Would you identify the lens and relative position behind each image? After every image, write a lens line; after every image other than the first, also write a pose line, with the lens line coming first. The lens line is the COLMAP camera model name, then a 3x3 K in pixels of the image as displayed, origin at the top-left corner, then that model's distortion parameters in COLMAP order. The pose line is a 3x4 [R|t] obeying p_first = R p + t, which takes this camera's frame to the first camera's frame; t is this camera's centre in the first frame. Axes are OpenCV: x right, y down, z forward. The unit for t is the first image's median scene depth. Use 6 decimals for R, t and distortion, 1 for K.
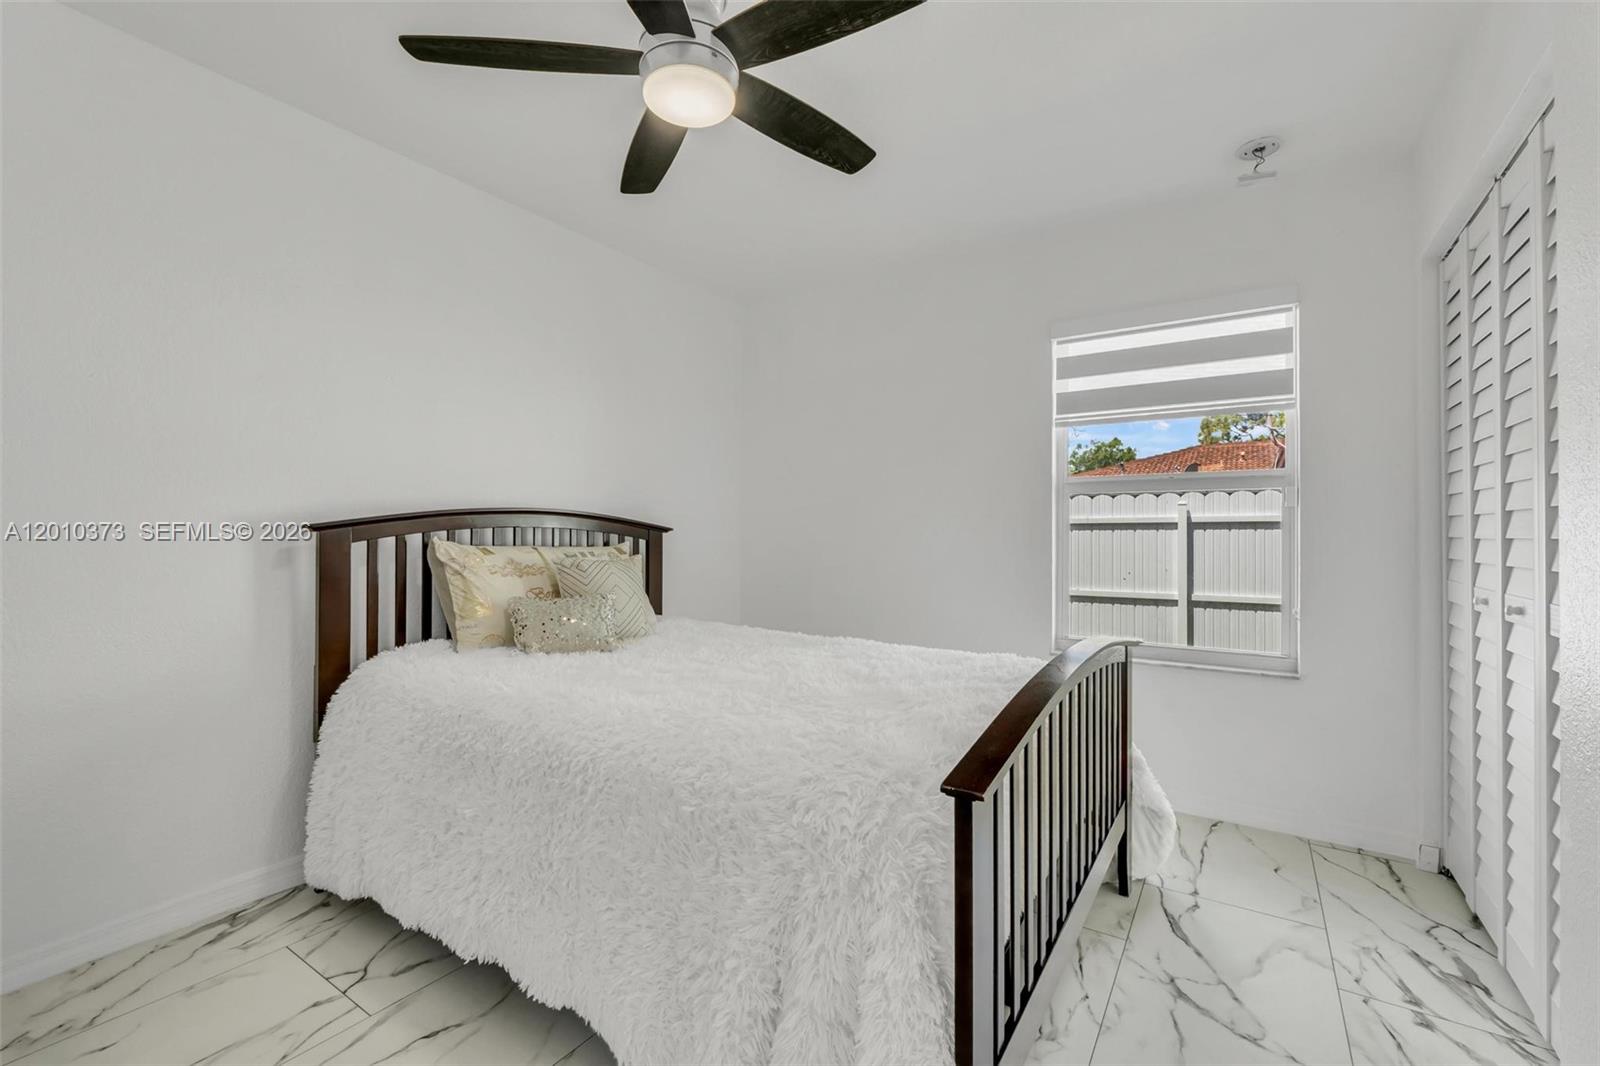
lens RADIAL K [[697.7, 0, 796.3], [0, 697.7, 510.5], [0, 0, 1]] dist [-0.003716, -0.000487]
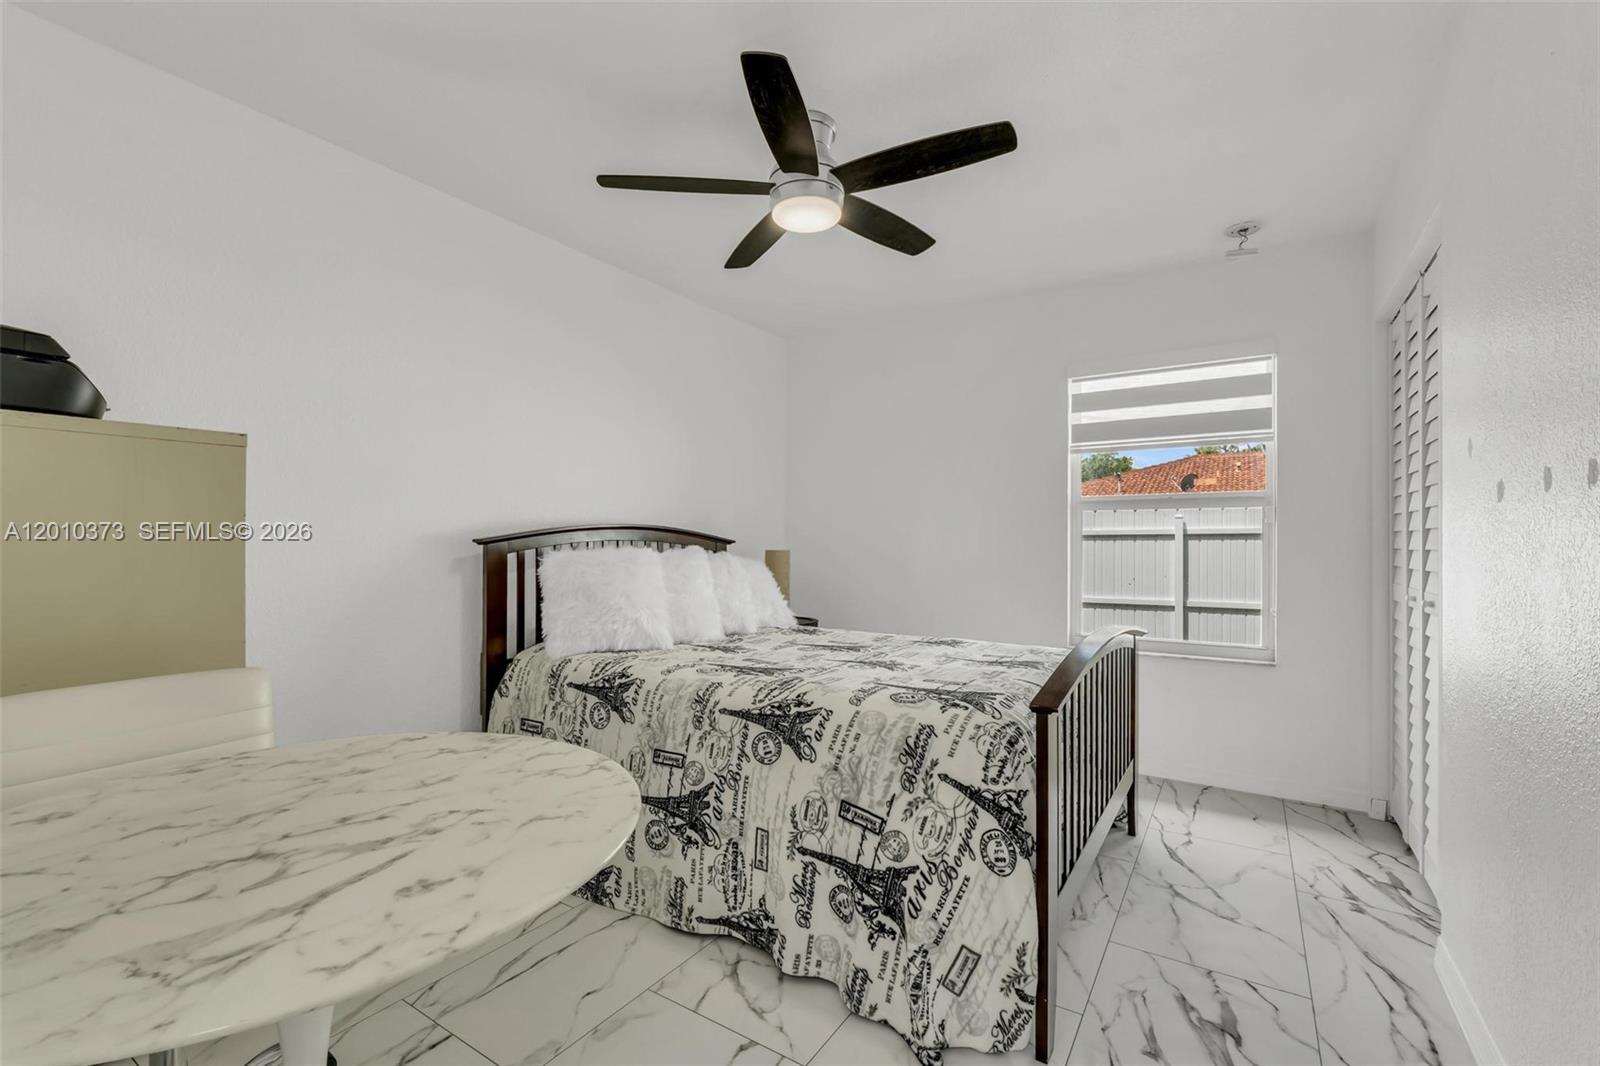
lens RADIAL K [[677.7, 0, 806.7], [0, 677.7, 525.0], [0, 0, 1]] dist [-0.004822, -0.000634]
pose [[0.999993, 0.000238, 0.003609, -0.109291], [-0.000259, 0.999984, 0.005717, -0.010081], [-0.003607, -0.005718, 0.999977, -0.193551]]
